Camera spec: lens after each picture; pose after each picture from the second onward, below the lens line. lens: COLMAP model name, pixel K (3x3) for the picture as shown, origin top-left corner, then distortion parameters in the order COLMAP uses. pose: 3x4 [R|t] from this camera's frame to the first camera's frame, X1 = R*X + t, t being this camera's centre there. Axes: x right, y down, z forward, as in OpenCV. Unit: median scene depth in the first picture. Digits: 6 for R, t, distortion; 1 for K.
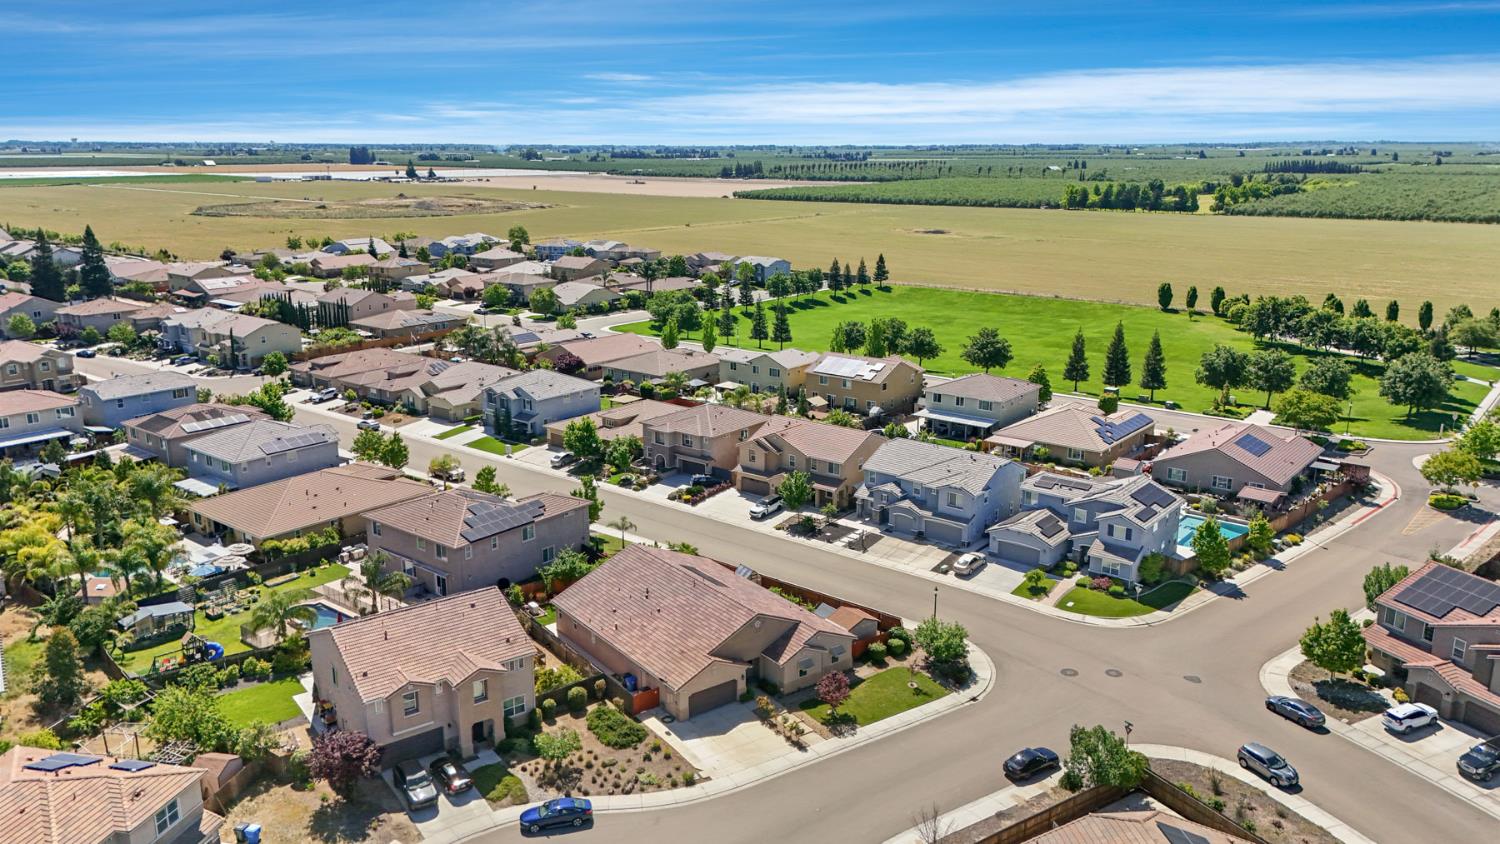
lens RADIAL K [[1096.9, 0, 754.1], [0, 1096.9, 423.1], [0, 0, 1]] dist [0.096639, -0.107124]
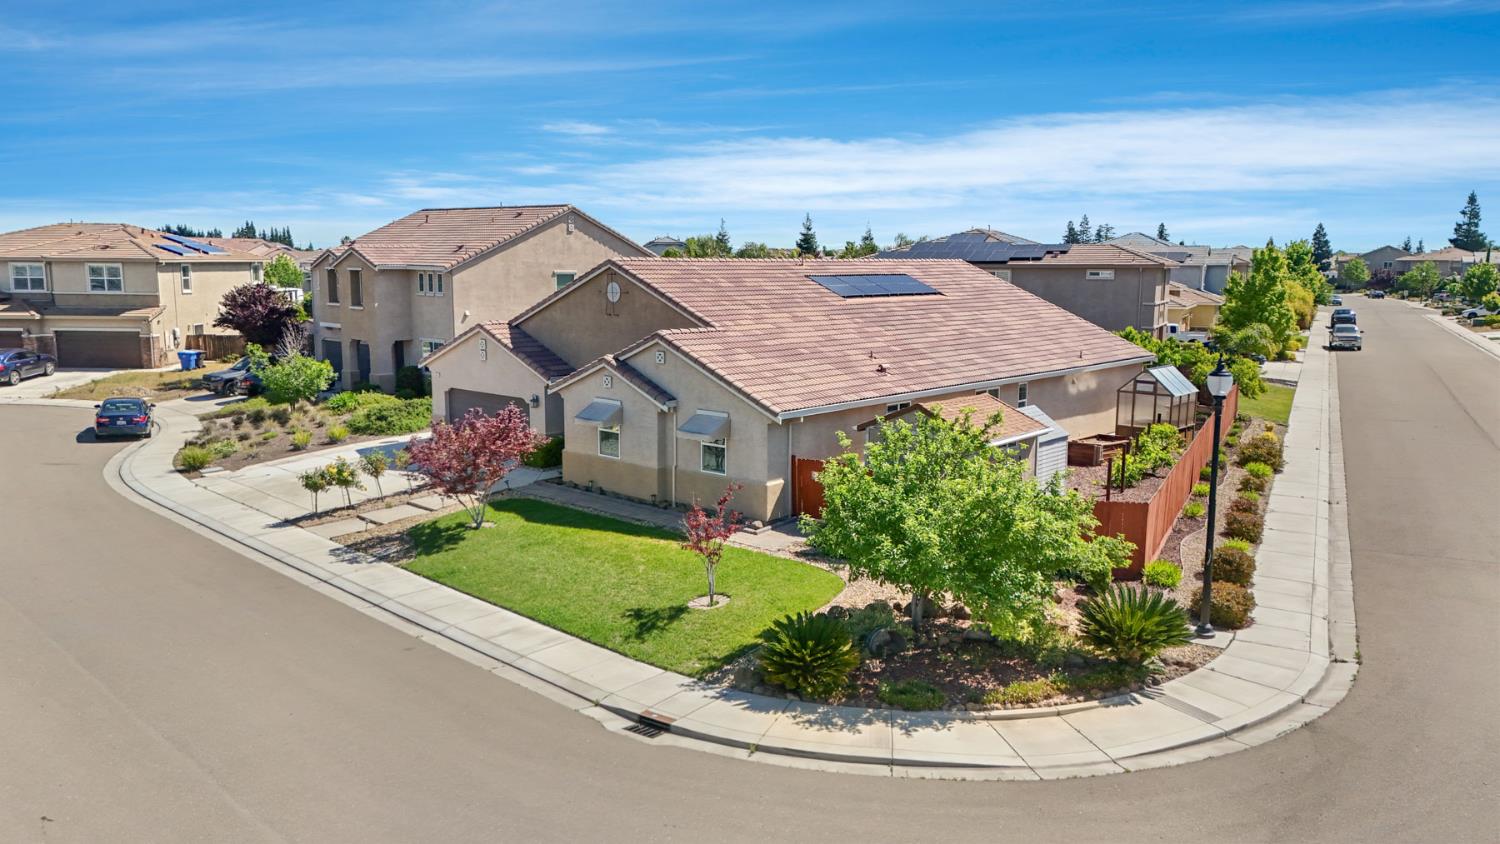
lens RADIAL K [[1096.9, 0, 754.1], [0, 1096.9, 423.1], [0, 0, 1]] dist [0.096639, -0.107124]
pose [[0.206208, 0.147626, -0.967308, 0.258094], [-0.247921, 0.964180, 0.094297, 0.121576], [0.946580, 0.220371, 0.235422, 0.658569]]
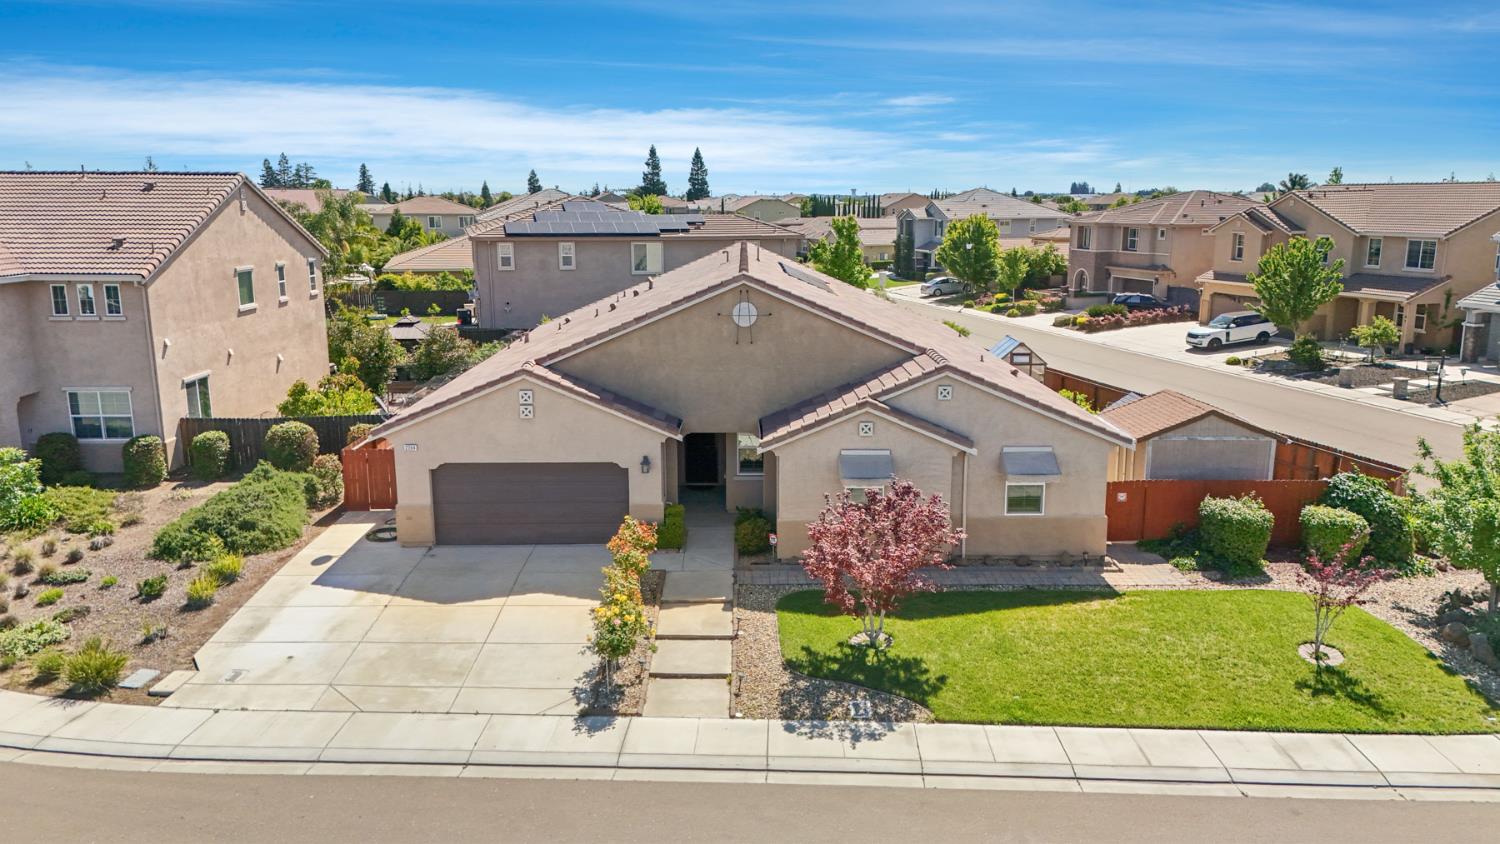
lens RADIAL K [[1096.9, 0, 754.1], [0, 1096.9, 423.1], [0, 0, 1]] dist [0.096639, -0.107124]
pose [[0.809506, 0.117706, -0.575191, 0.122235], [-0.144245, 0.989542, -0.000508, 0.144104], [0.569116, 0.083380, 0.818019, 0.517838]]
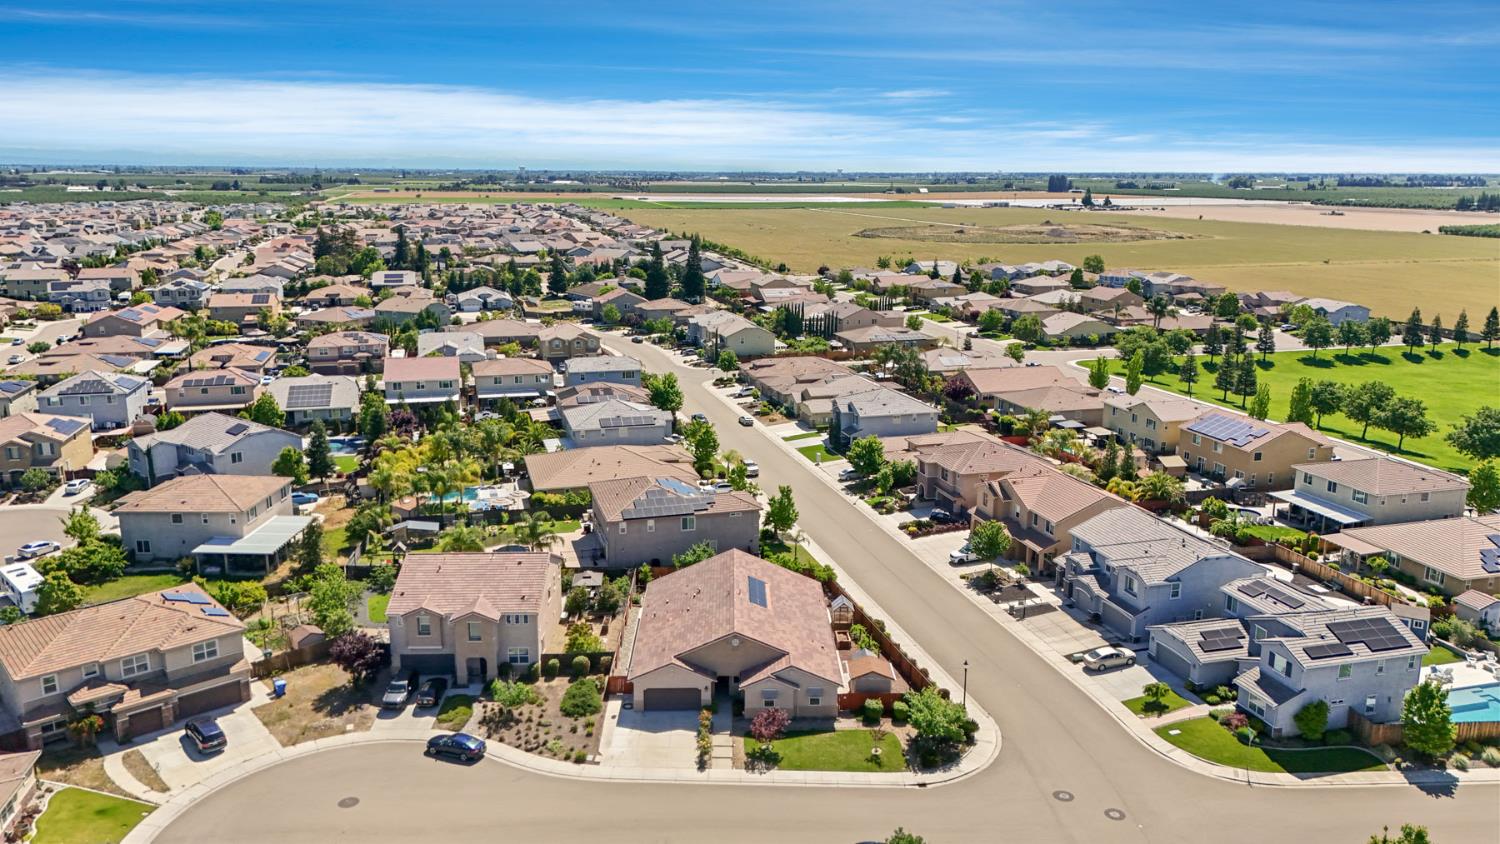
lens RADIAL K [[1096.9, 0, 754.1], [0, 1096.9, 423.1], [0, 0, 1]] dist [0.096639, -0.107124]
pose [[0.816257, 0.133614, -0.562025, 0.378683], [-0.147164, 0.988882, 0.021361, -0.027128], [0.558630, 0.065274, 0.826844, 0.111276]]
